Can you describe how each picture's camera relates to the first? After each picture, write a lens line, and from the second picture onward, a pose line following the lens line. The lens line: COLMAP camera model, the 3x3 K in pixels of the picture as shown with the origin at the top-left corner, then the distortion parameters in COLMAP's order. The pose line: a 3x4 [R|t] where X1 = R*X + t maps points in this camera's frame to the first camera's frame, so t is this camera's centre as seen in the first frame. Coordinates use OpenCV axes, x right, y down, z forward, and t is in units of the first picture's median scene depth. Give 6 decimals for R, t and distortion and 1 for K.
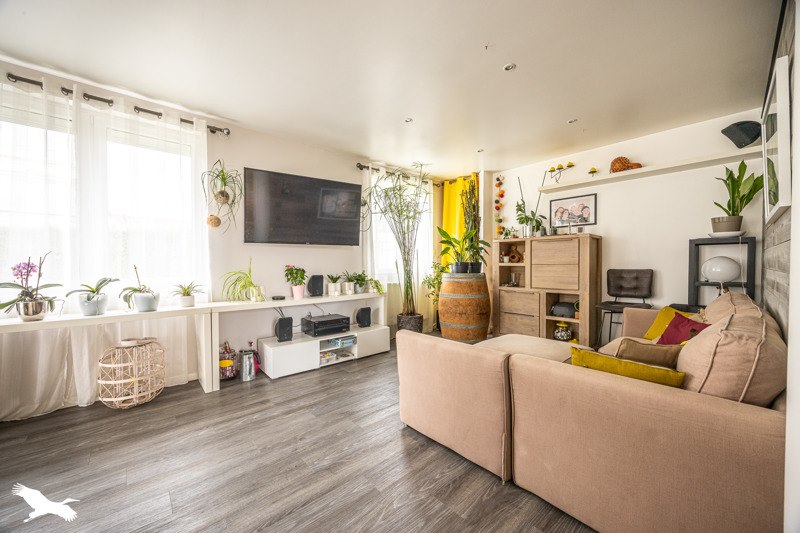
lens RADIAL K [[309.1, 0, 398.4], [0, 309.1, 266.3], [0, 0, 1]] dist [0.001049, 0.000056]
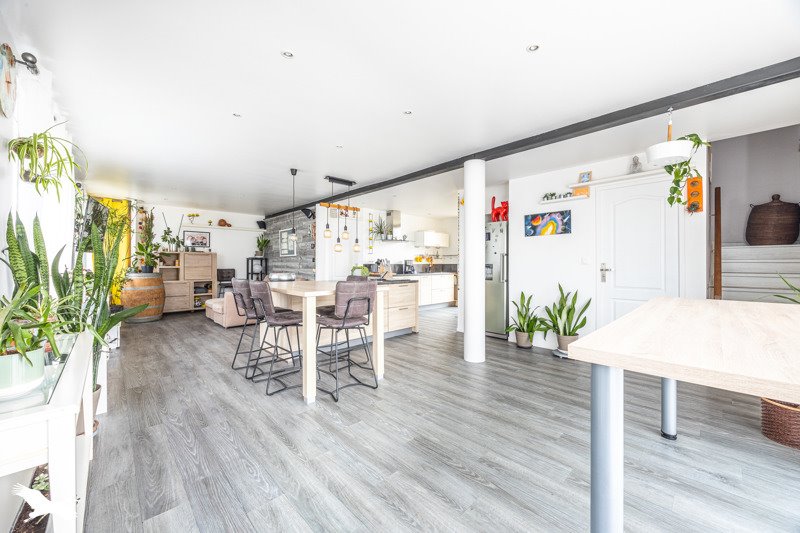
lens RADIAL K [[309.1, 0, 400.7], [0, 309.1, 265.7], [0, 0, 1]] dist [0.001049, 0.000056]
pose [[-0.020742, 0.000372, 0.999785, -1.426820], [0.005711, 0.999984, -0.000254, -0.005986], [-0.999769, 0.005705, -0.020744, -0.224001]]
